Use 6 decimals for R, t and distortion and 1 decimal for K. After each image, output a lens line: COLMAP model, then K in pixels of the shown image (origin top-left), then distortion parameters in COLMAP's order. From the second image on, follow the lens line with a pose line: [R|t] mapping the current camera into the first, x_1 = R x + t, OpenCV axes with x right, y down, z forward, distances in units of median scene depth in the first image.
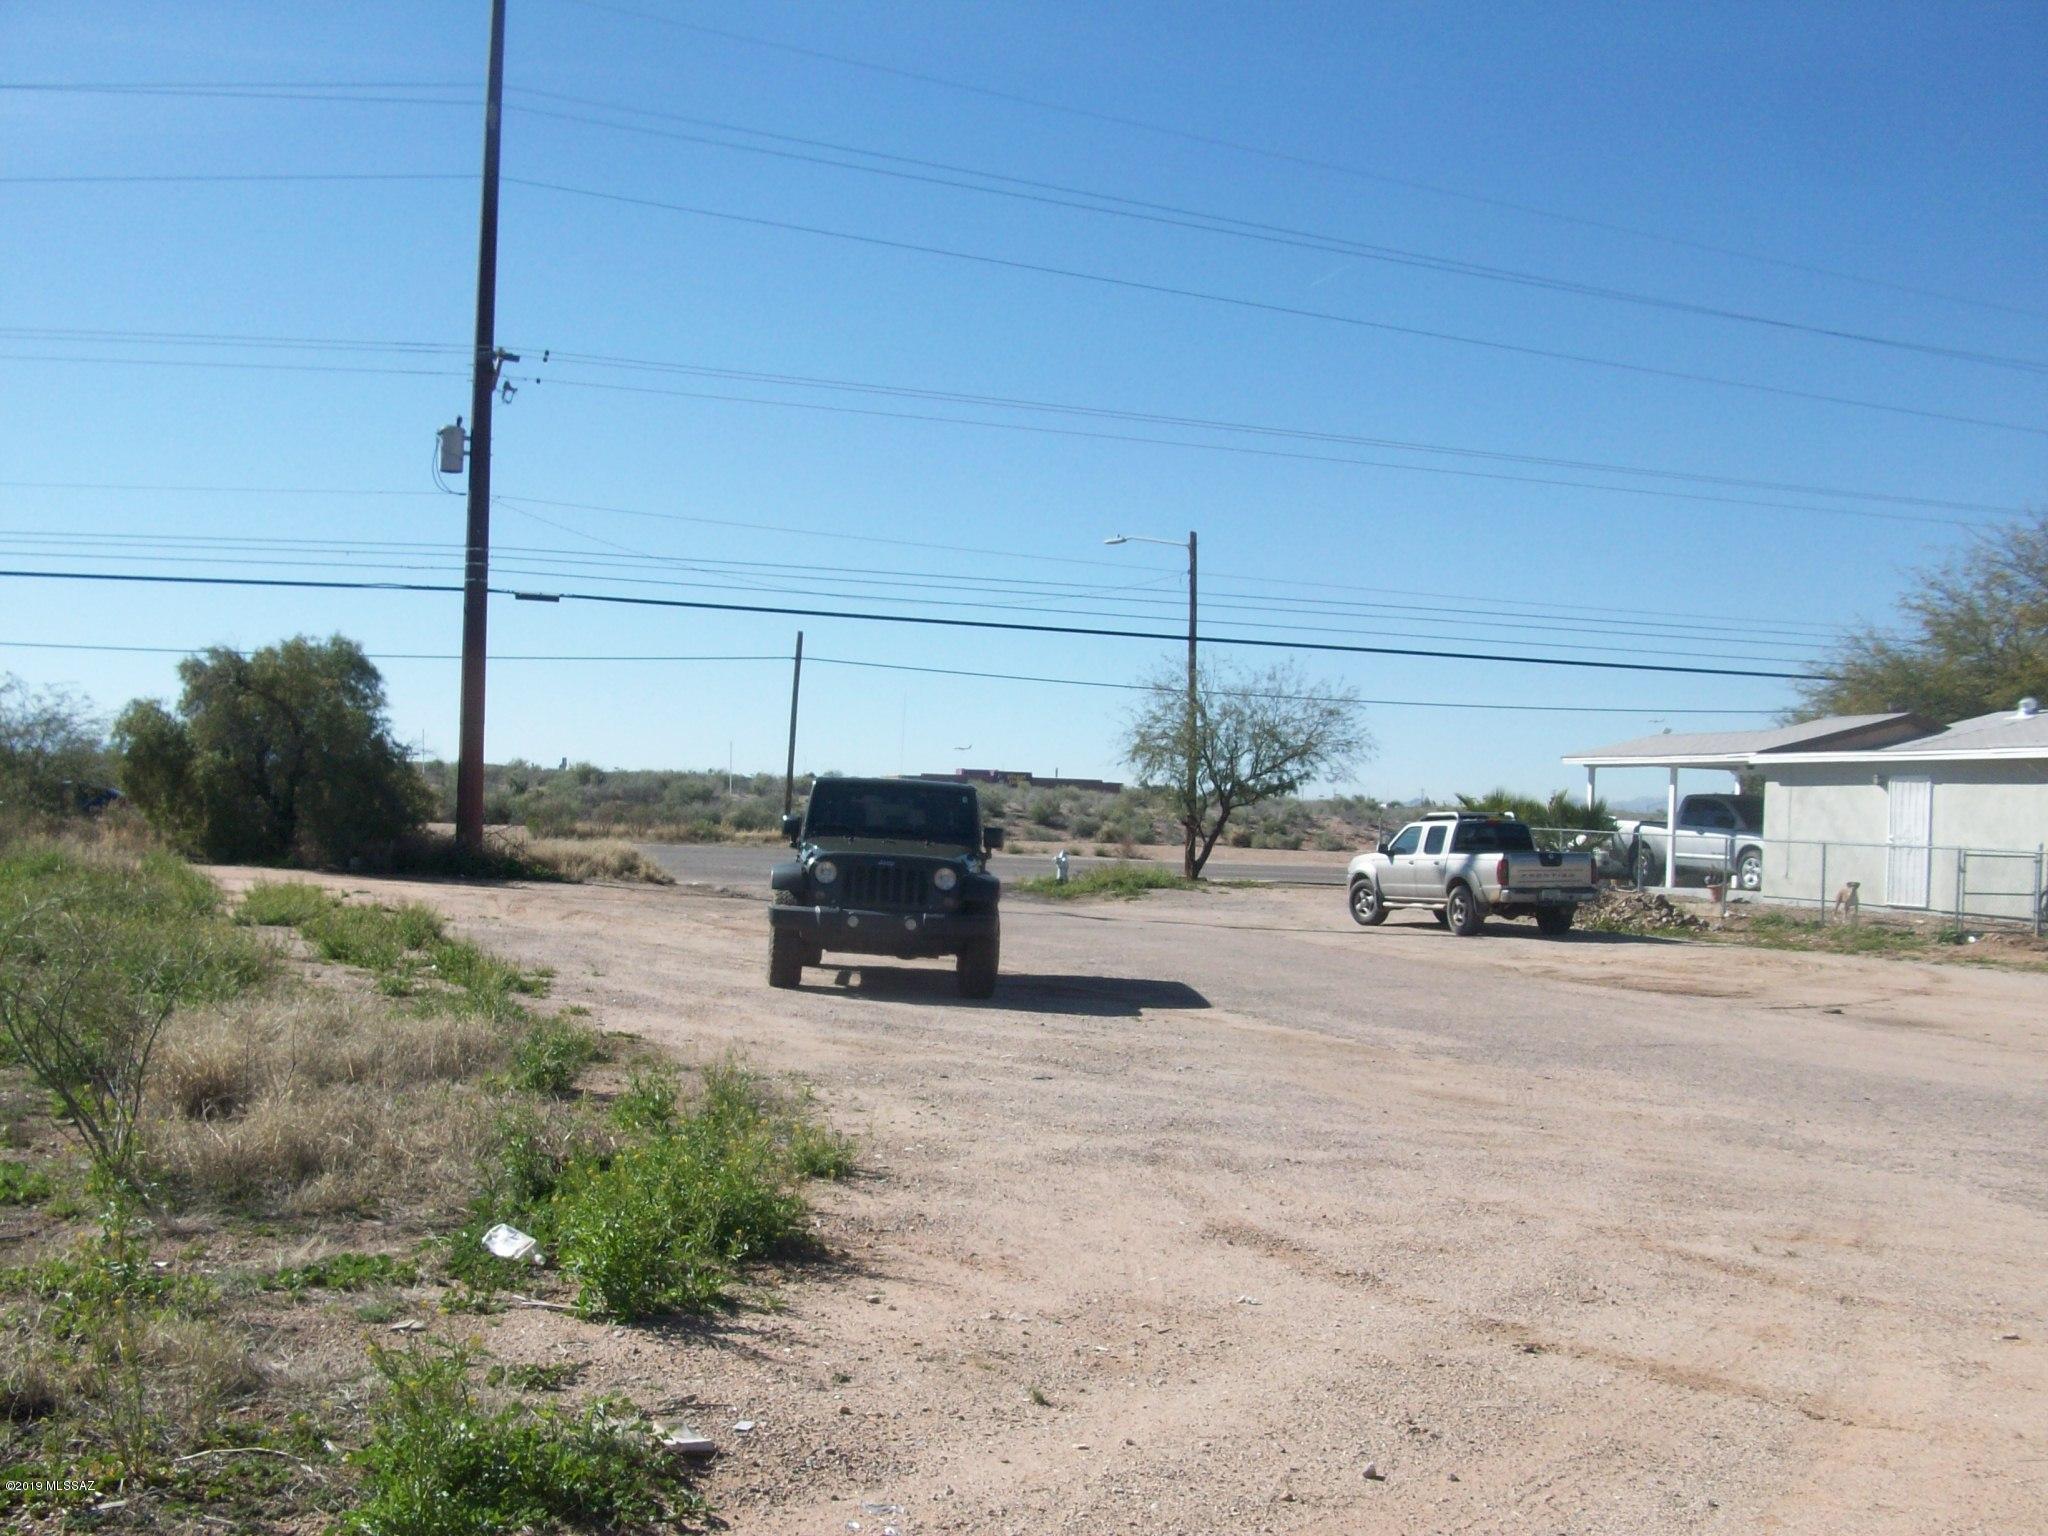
lens RADIAL K [[2393.3, 0, 1024.0], [0, 2393.3, 768.0], [0, 0, 1]] dist [0.008494, -0.003300]
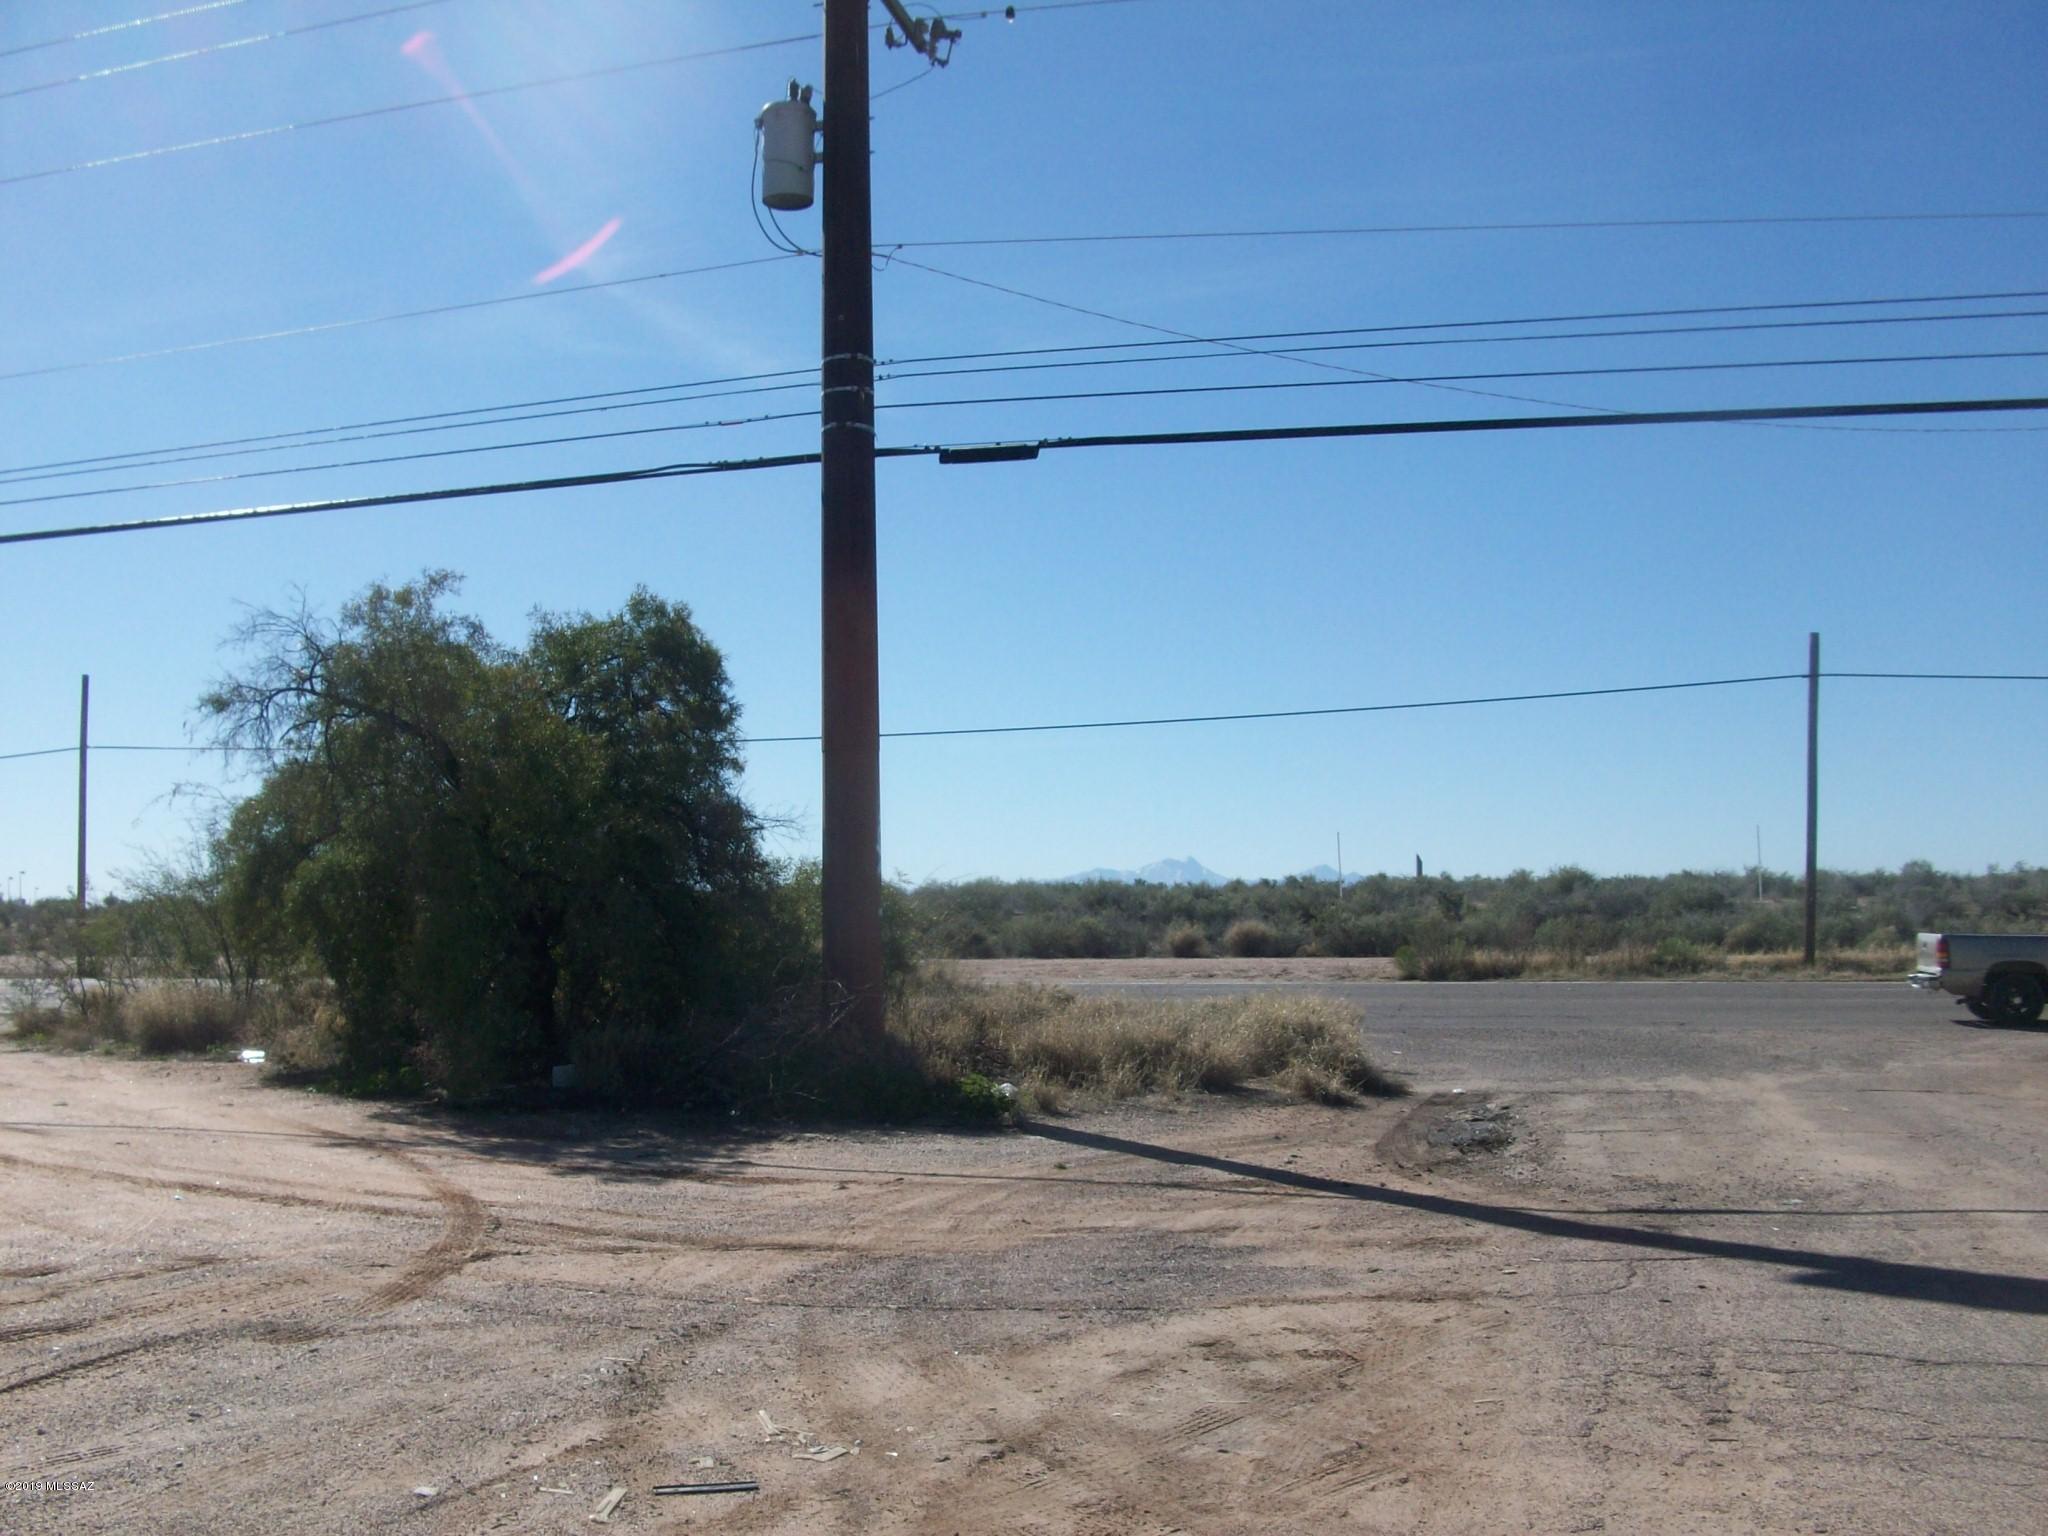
lens RADIAL K [[2393.3, 0, 1024.0], [0, 2393.3, 768.0], [0, 0, 1]] dist [0.008494, -0.003300]
pose [[0.894874, -0.074079, -0.440129, -0.008387], [0.051698, 0.996696, -0.062642, 0.012822], [0.443315, 0.033303, 0.895747, 0.616828]]
